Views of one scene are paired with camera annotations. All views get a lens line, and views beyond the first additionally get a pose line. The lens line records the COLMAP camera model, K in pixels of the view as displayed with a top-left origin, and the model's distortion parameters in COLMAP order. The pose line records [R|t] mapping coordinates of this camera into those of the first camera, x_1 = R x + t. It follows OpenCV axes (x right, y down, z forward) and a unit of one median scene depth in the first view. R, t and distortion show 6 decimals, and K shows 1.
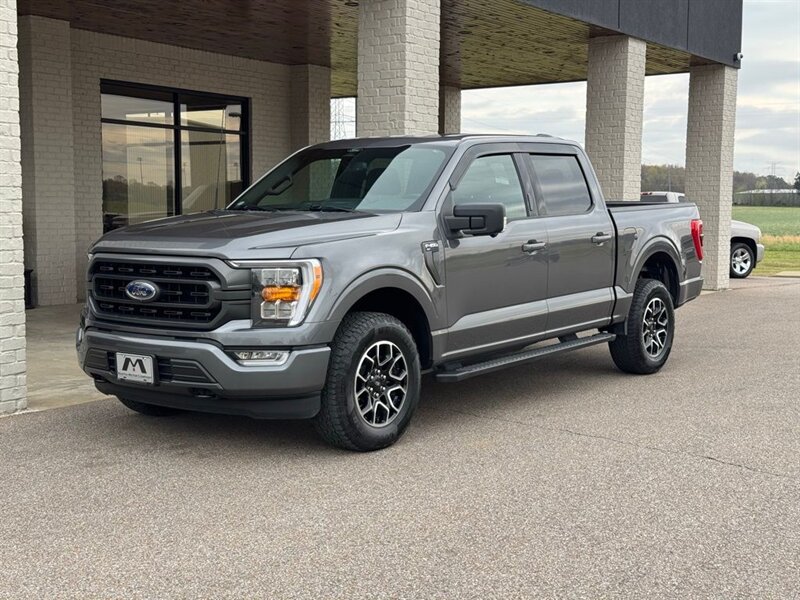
lens RADIAL K [[1111.1, 0, 401.5], [0, 1111.1, 298.9], [0, 0, 1]] dist [0.134208, 0.000000]
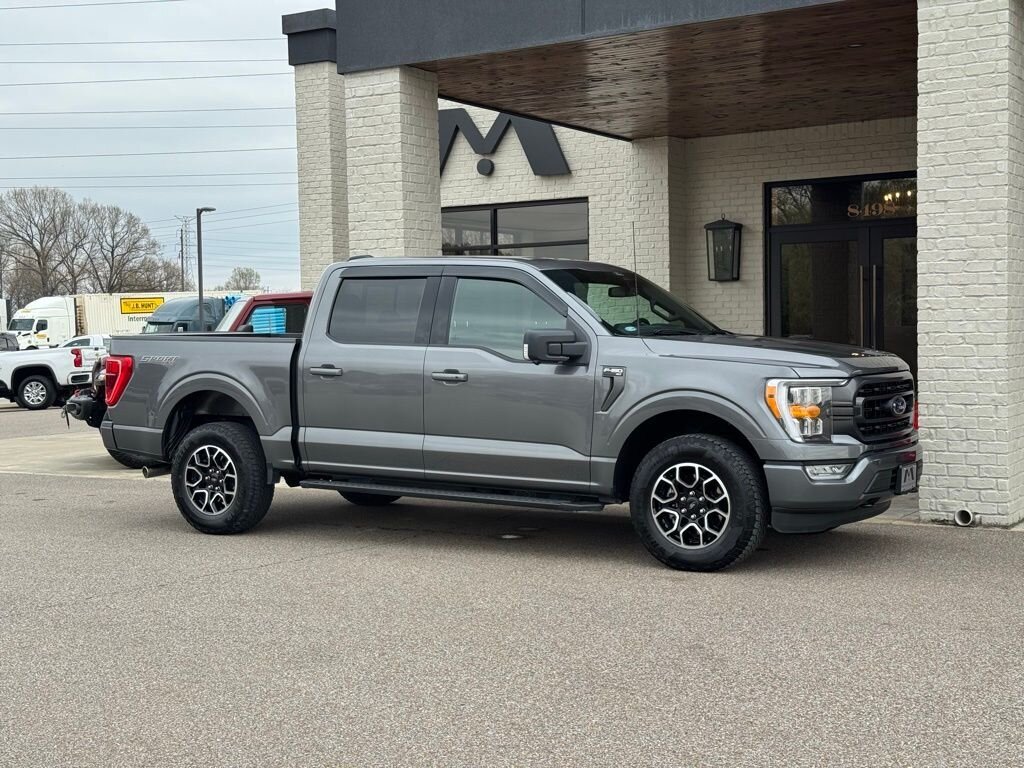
lens RADIAL K [[1422.2, 0, 516.5], [0, 1422.2, 385.6], [0, 0, 1]] dist [0.134208, 0.000000]
pose [[0.053333, 0.032277, -0.998055, 1.173518], [-0.065442, 0.997442, 0.028760, -0.071924], [0.996430, 0.063781, 0.055309, 0.916821]]
